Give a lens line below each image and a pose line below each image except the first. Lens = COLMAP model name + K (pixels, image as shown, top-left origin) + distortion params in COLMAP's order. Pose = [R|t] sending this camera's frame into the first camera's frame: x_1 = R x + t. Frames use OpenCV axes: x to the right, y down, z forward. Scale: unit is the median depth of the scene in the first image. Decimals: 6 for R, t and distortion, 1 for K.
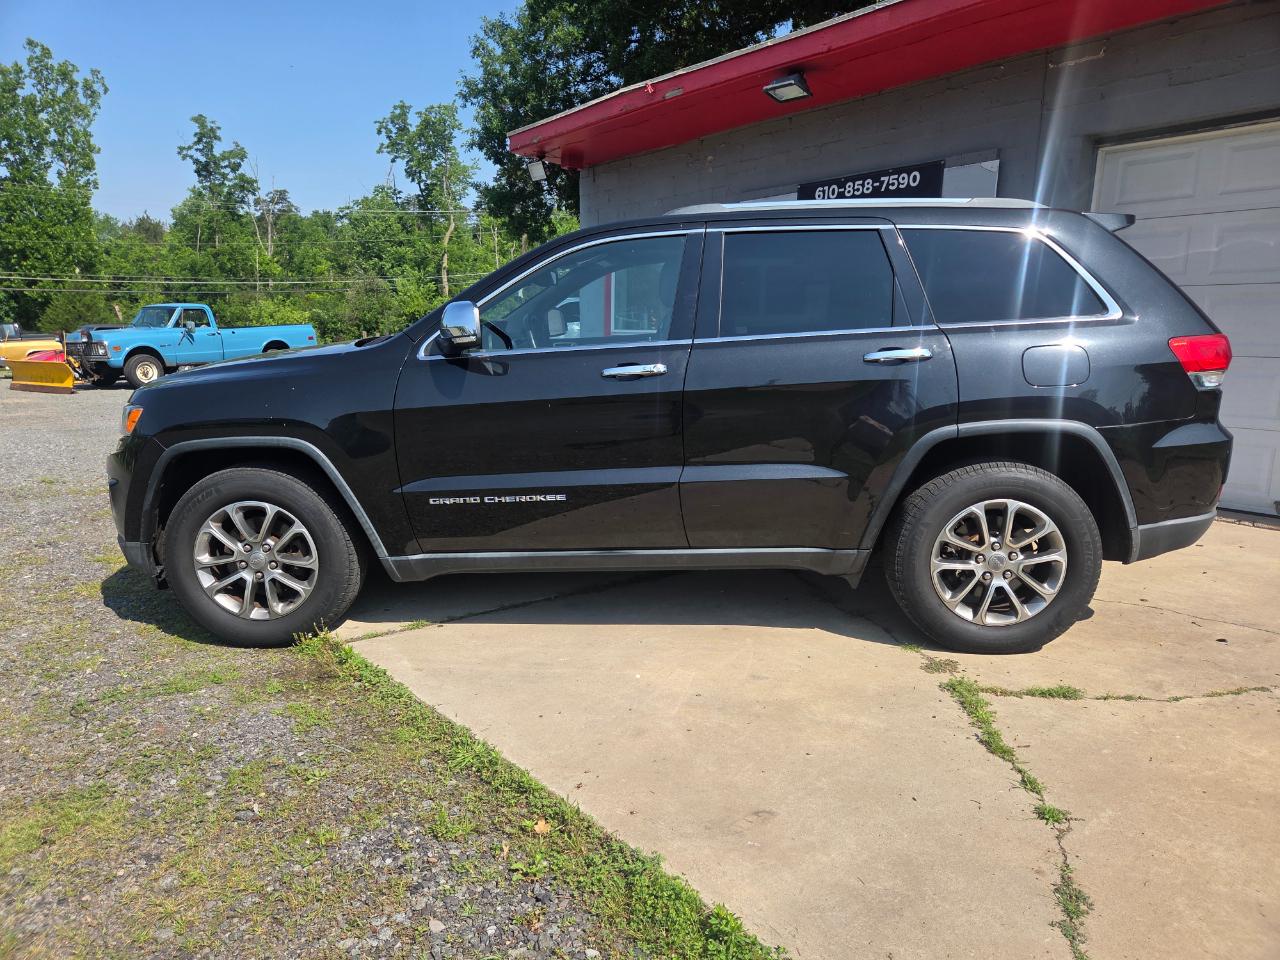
lens RADIAL K [[858.0, 0, 641.8], [0, 858.0, 487.5], [0, 0, 1]] dist [0.073506, -0.065219]
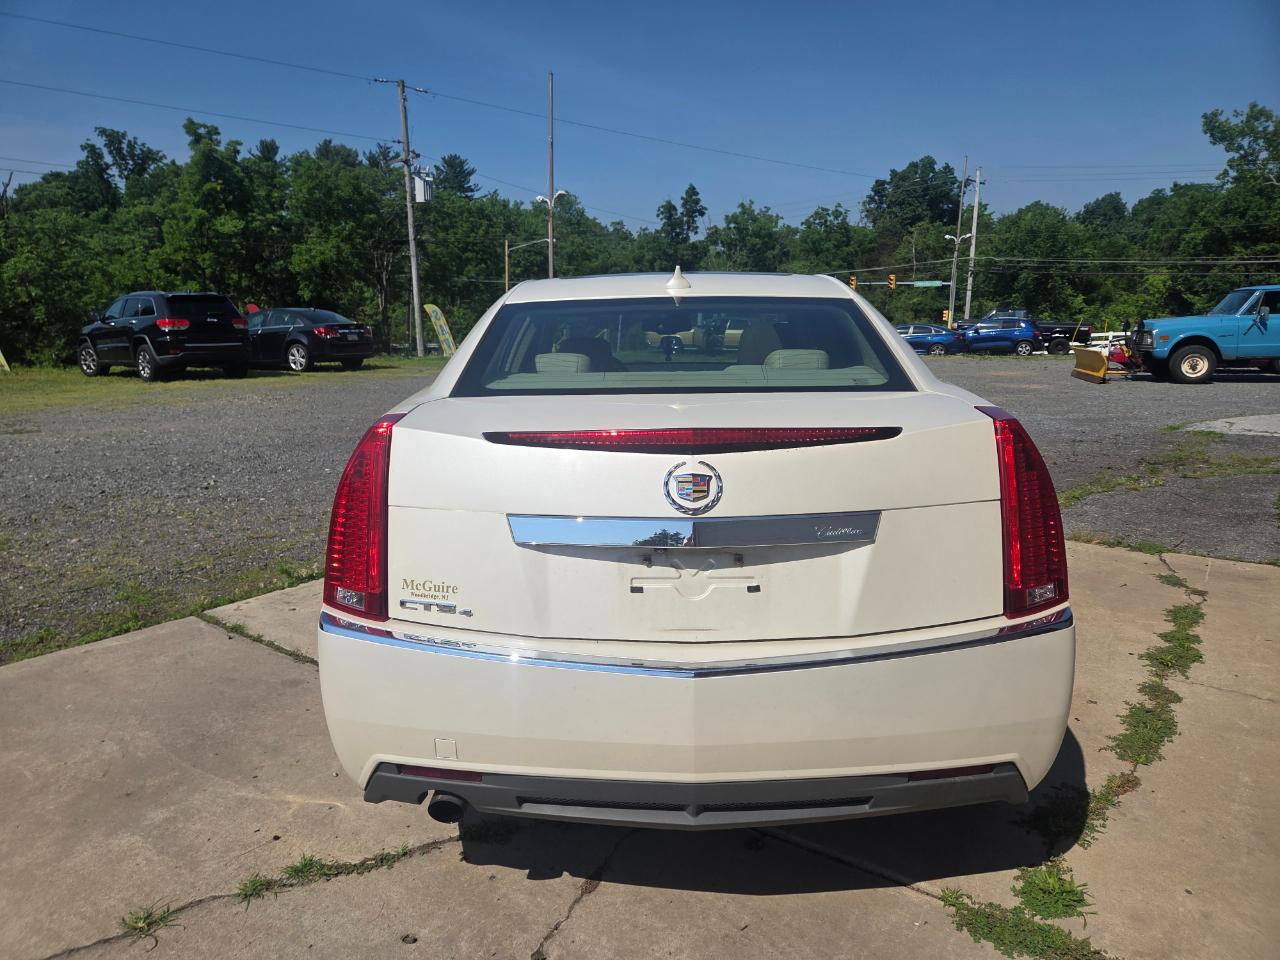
lens RADIAL K [[858.0, 0, 638.6], [0, 858.0, 491.7], [0, 0, 1]] dist [0.073506, -0.065219]
pose [[0.264369, 0.191193, -0.945280, 0.049890], [-0.170847, 0.973935, 0.149208, -0.014115], [0.949168, 0.122052, 0.290143, 0.072624]]
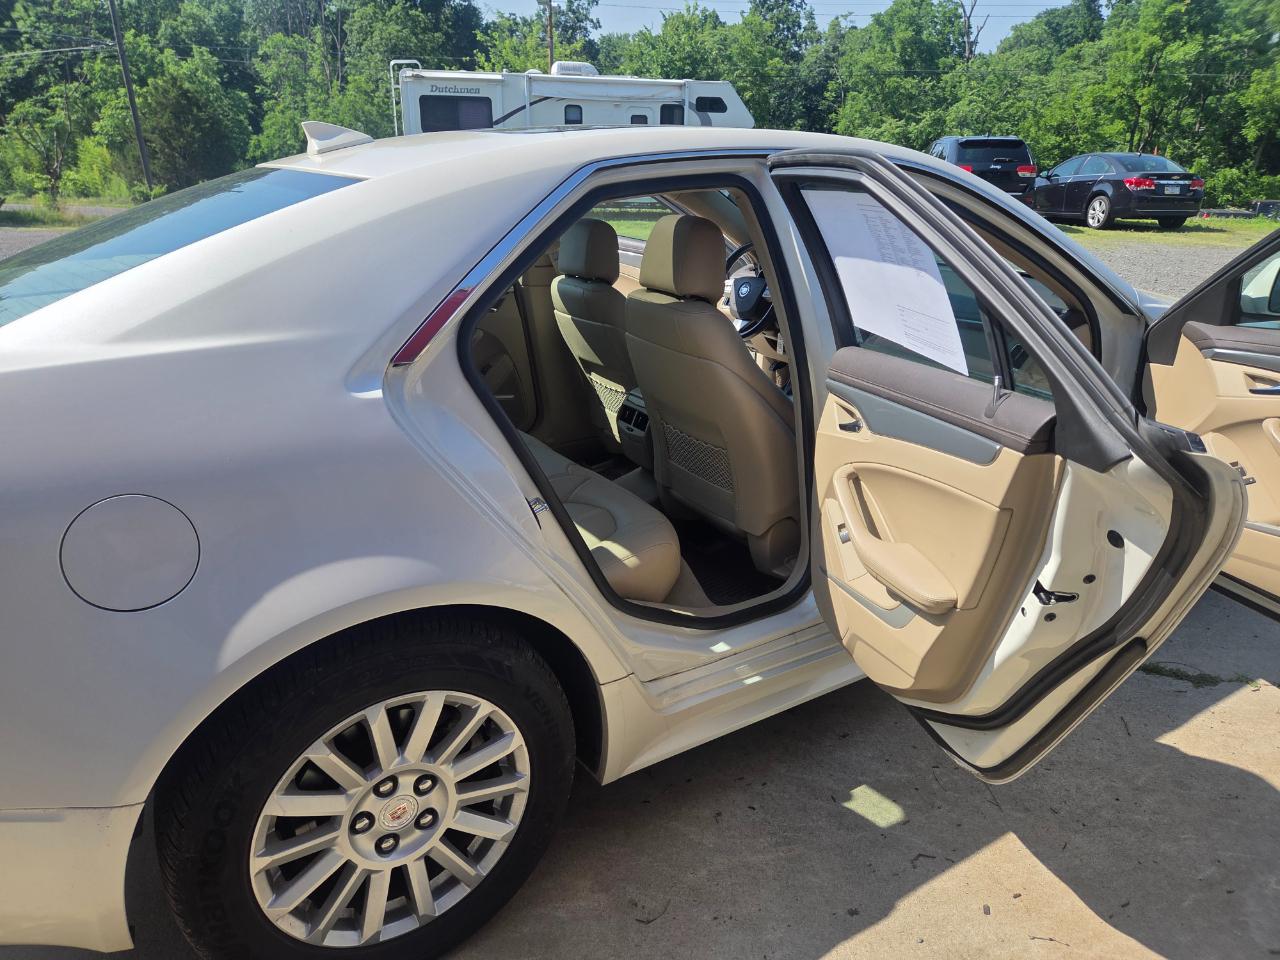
lens RADIAL K [[858.0, 0, 641.4], [0, 858.0, 485.6], [0, 0, 1]] dist [0.073506, -0.065219]
pose [[-0.649962, 0.263224, -0.712925, 0.022818], [-0.151280, 0.874513, 0.460805, -0.024209], [0.744758, 0.407357, -0.528580, 0.118803]]
